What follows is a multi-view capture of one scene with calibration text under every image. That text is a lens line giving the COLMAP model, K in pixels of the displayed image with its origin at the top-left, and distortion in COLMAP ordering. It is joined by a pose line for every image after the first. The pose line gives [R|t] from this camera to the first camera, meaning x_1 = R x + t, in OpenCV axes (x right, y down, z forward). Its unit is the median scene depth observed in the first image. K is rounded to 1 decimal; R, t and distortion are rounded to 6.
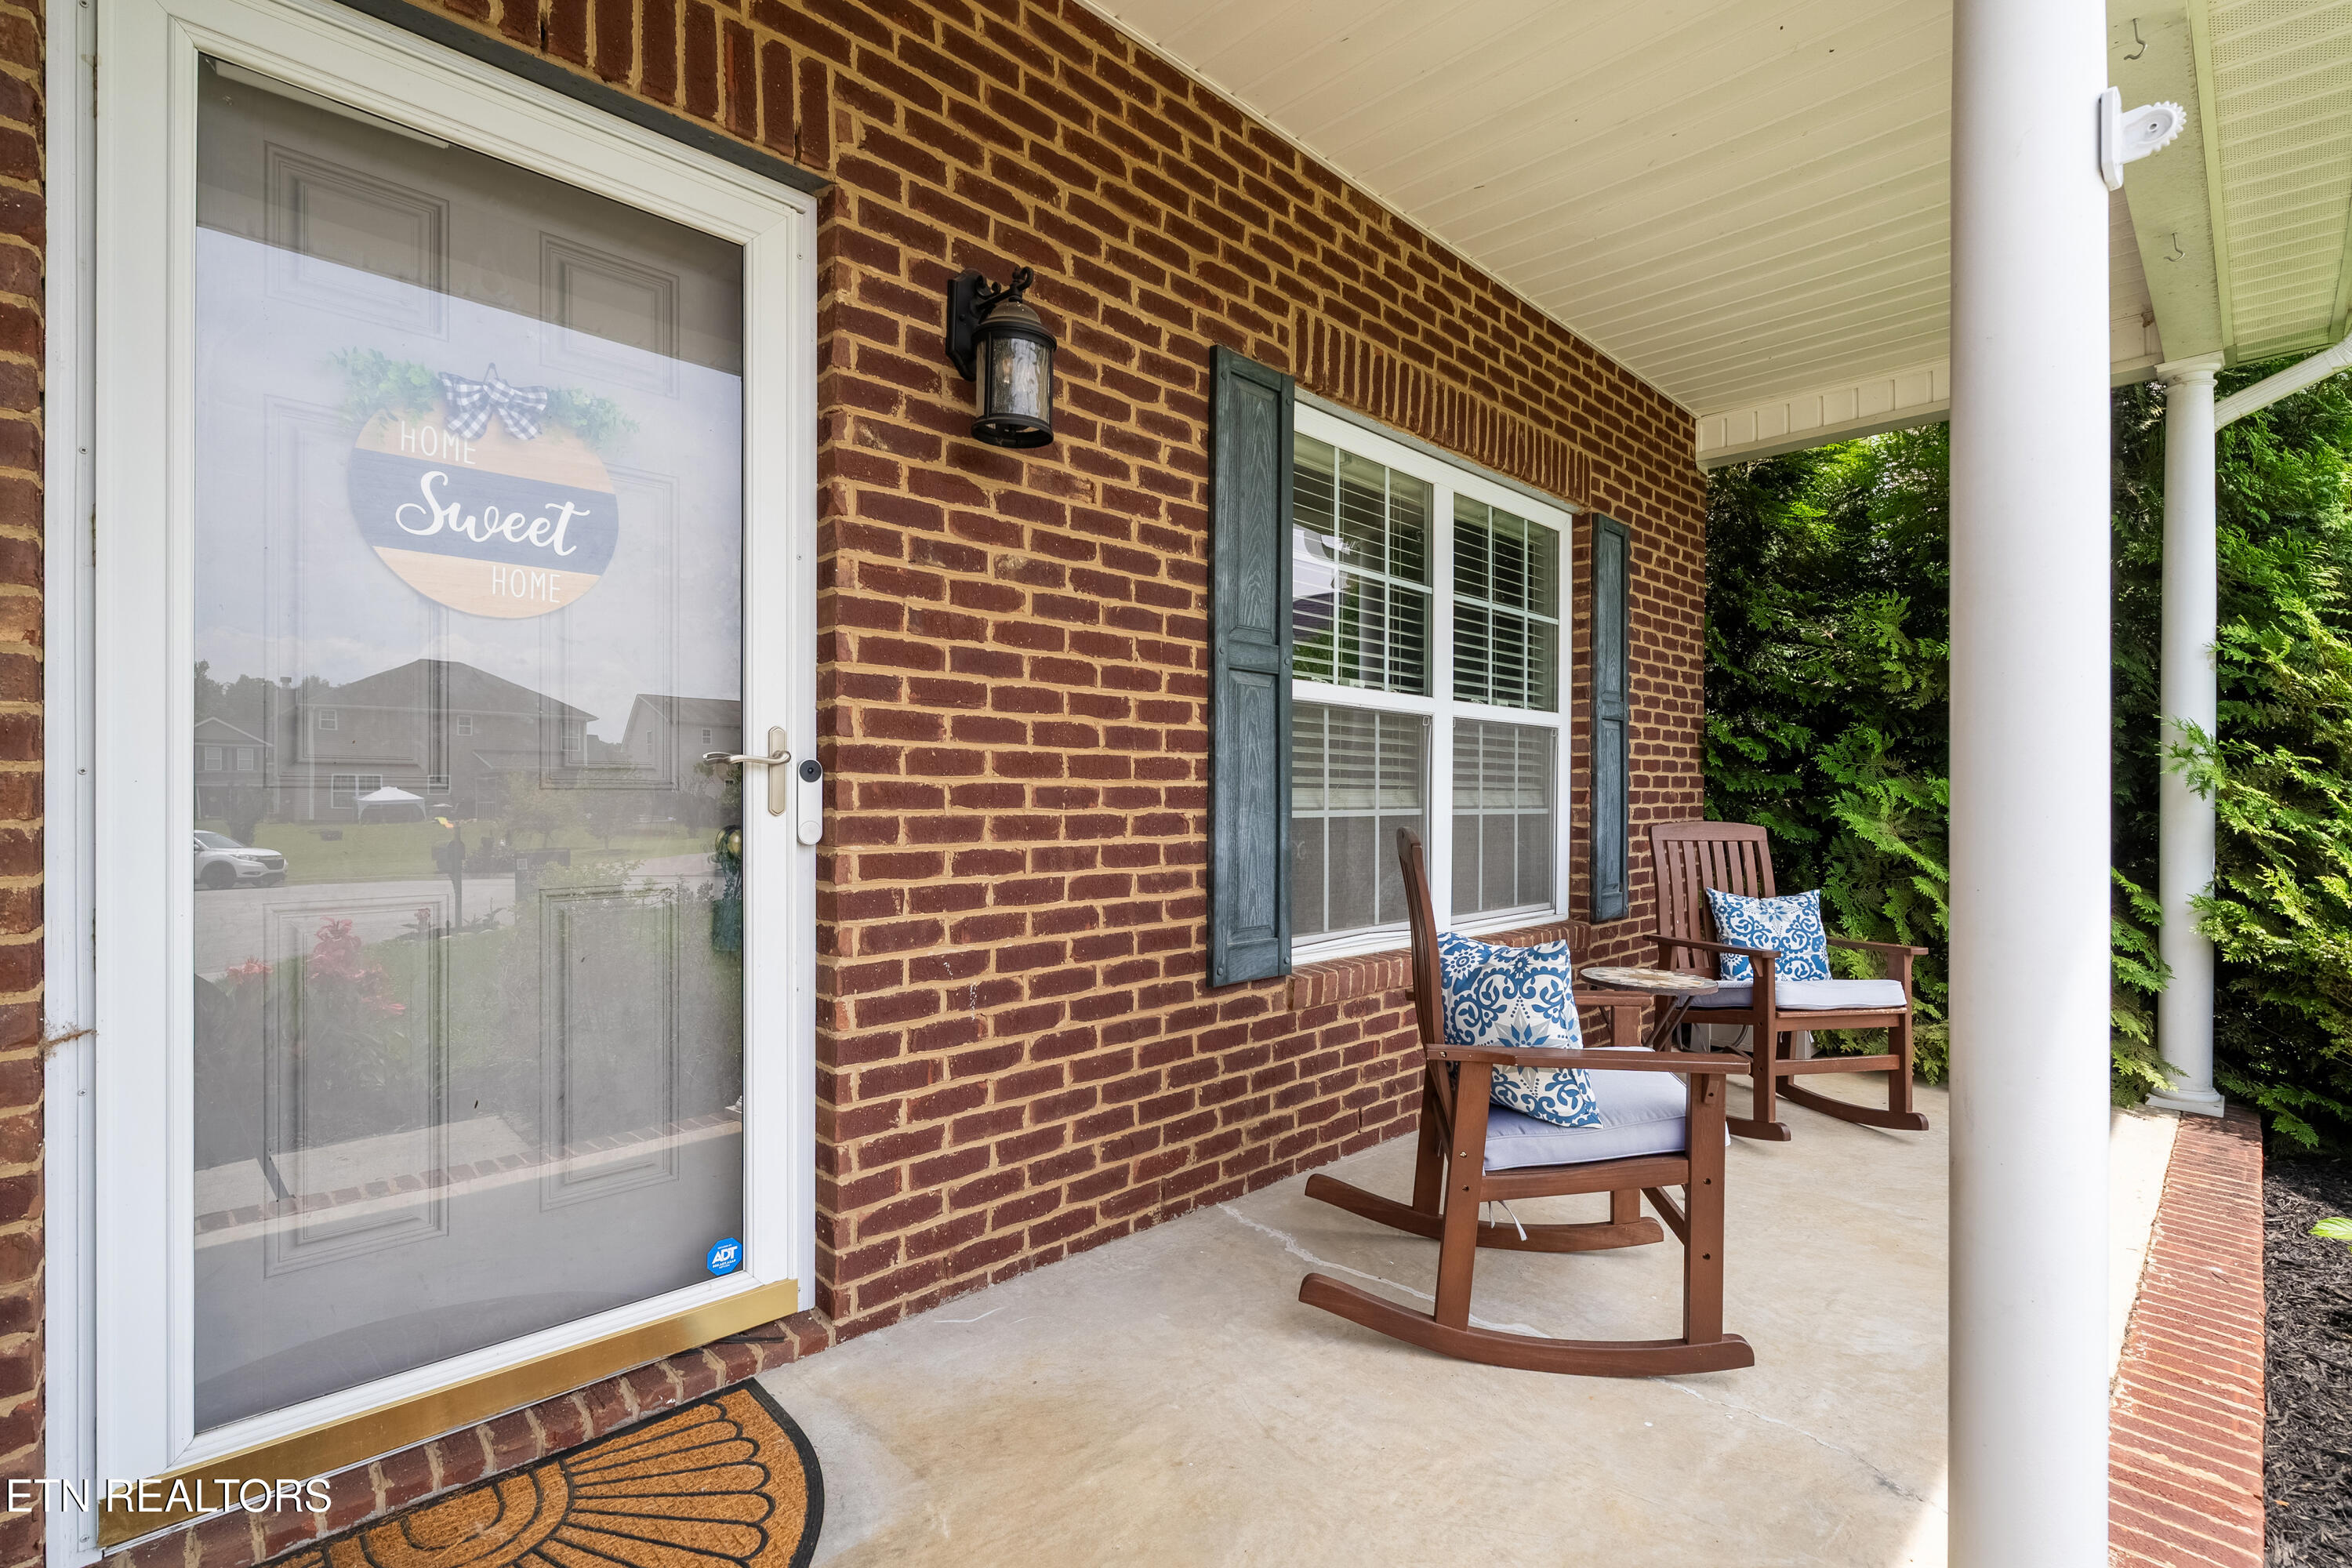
lens RADIAL K [[1073.1, 0, 1174.1], [0, 1073.1, 795.7], [0, 0, 1]] dist [-0.003852, 0.000641]
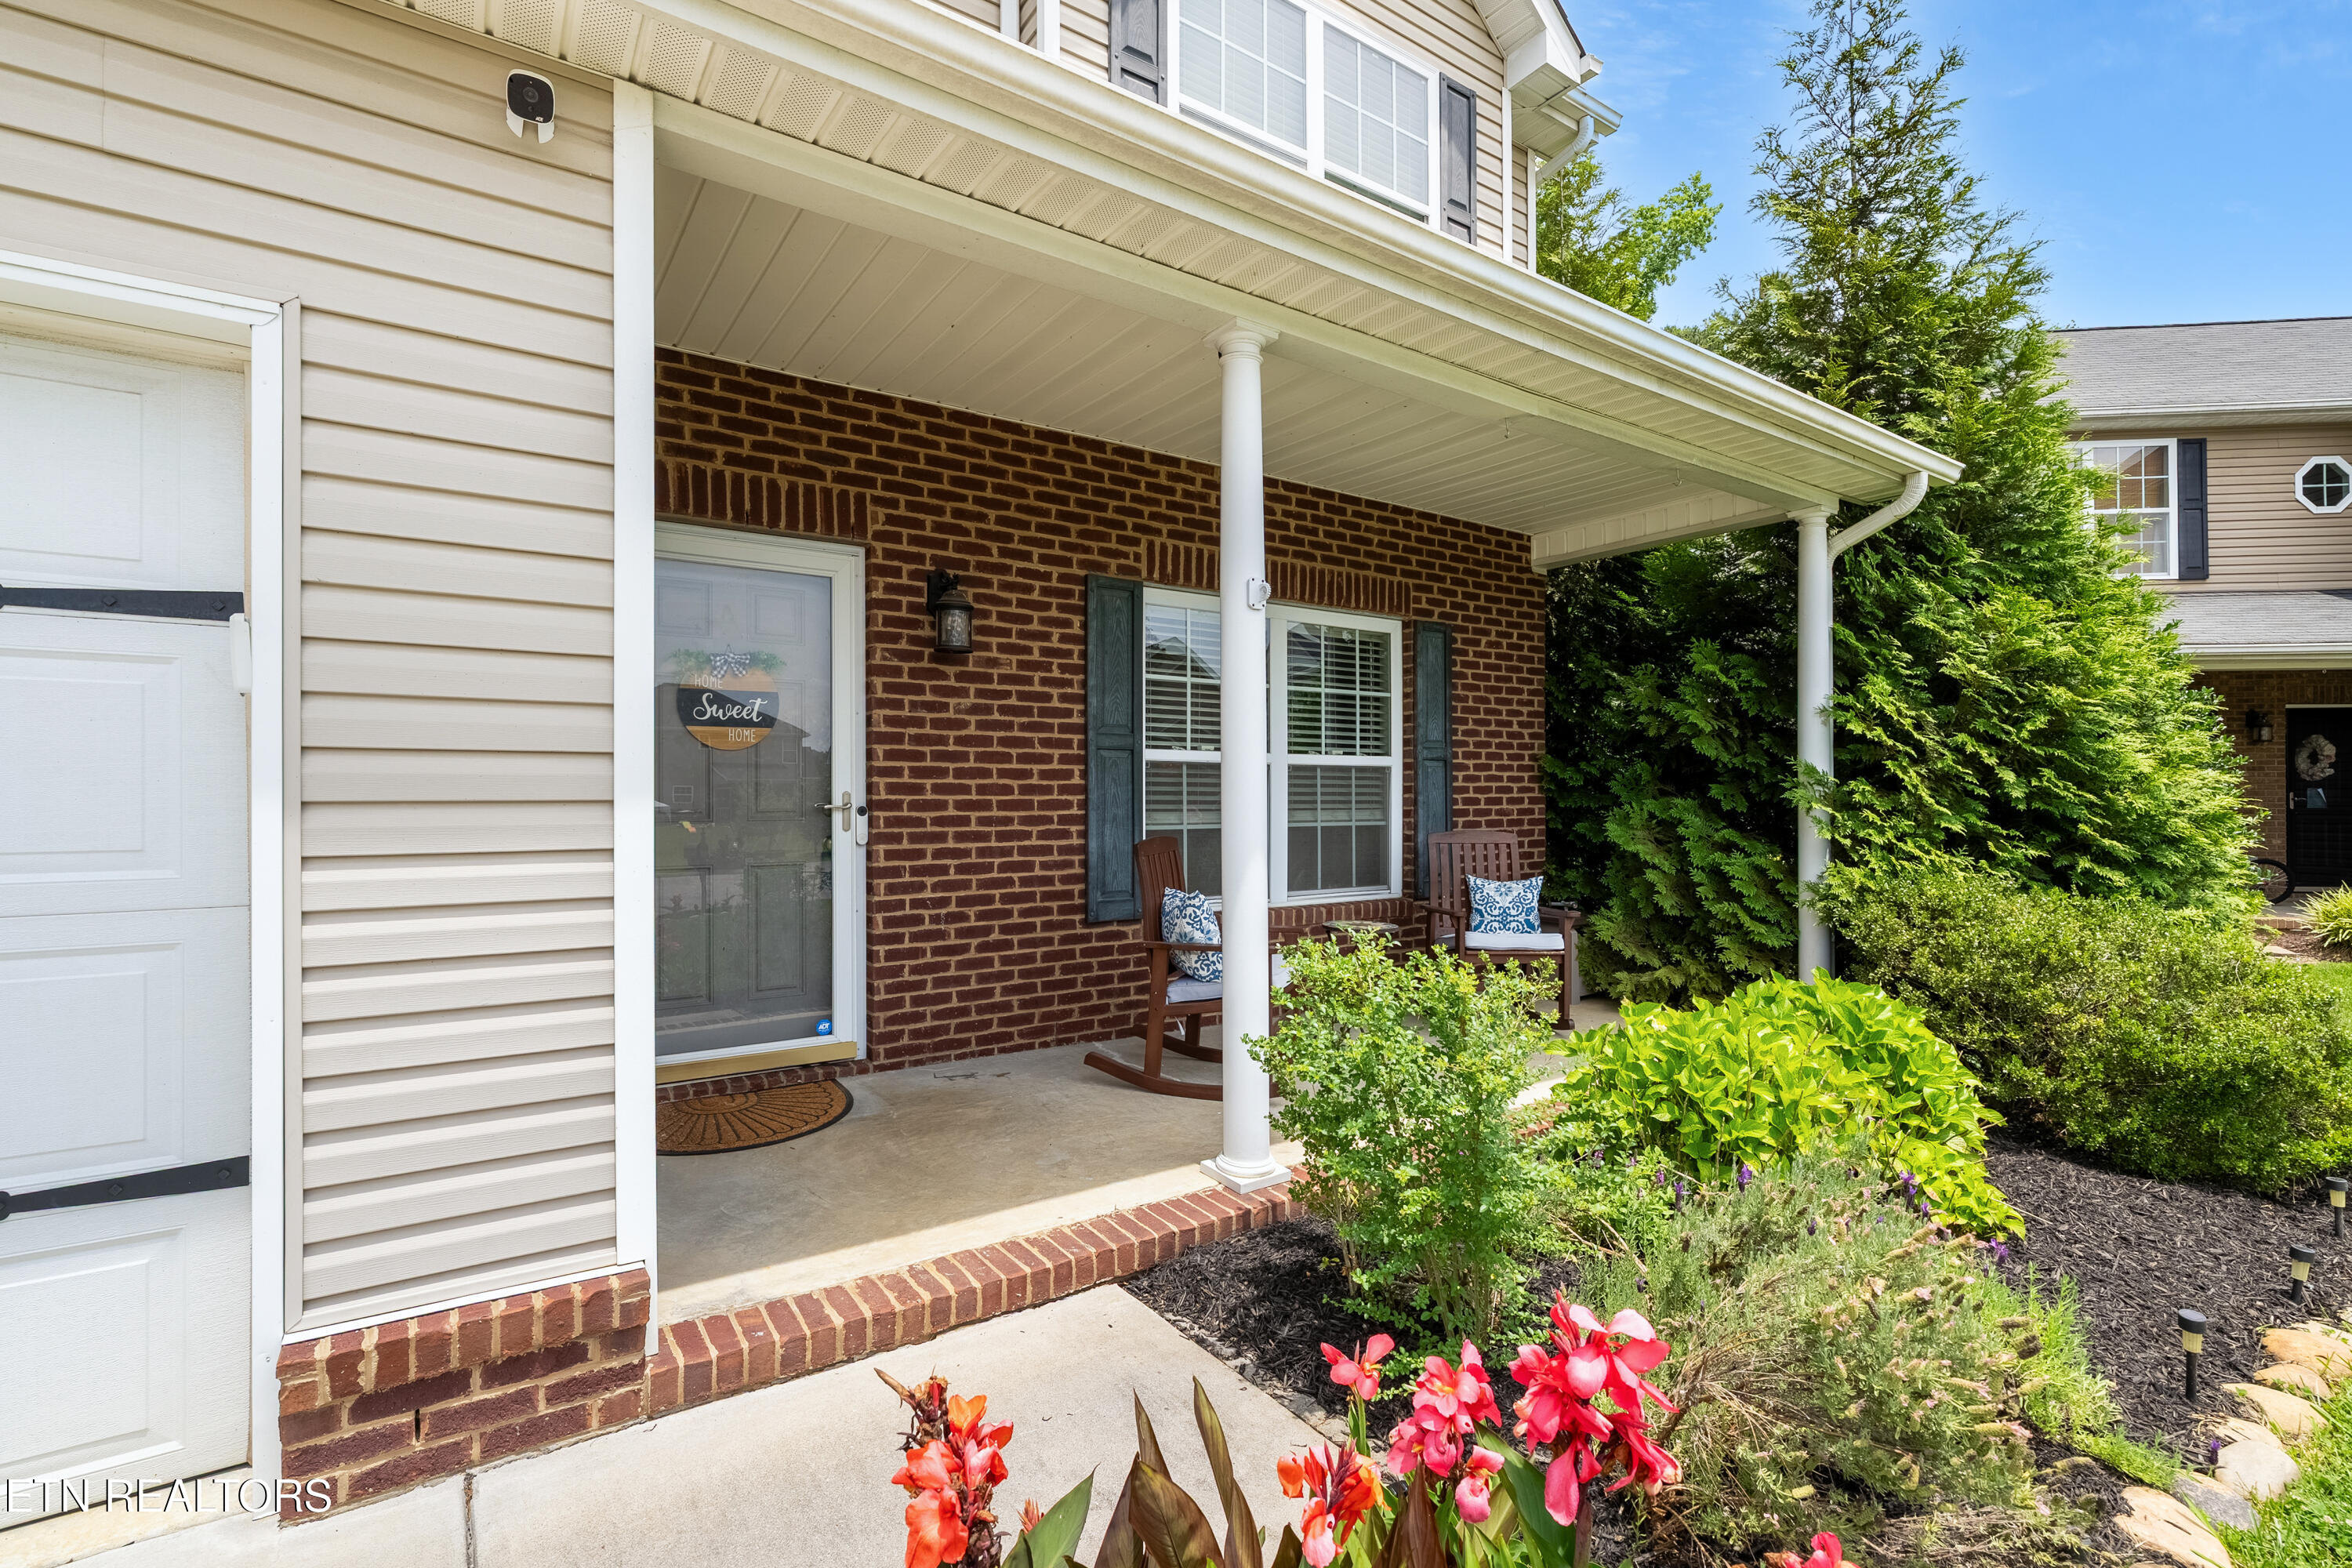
lens RADIAL K [[1073.1, 0, 1177.3], [0, 1073.1, 789.9], [0, 0, 1]] dist [-0.003852, 0.000641]
pose [[0.985807, -0.008041, -0.167691, 0.580204], [0.006655, 0.999939, -0.008824, -0.037370], [0.167752, 0.007583, 0.985800, -0.920714]]
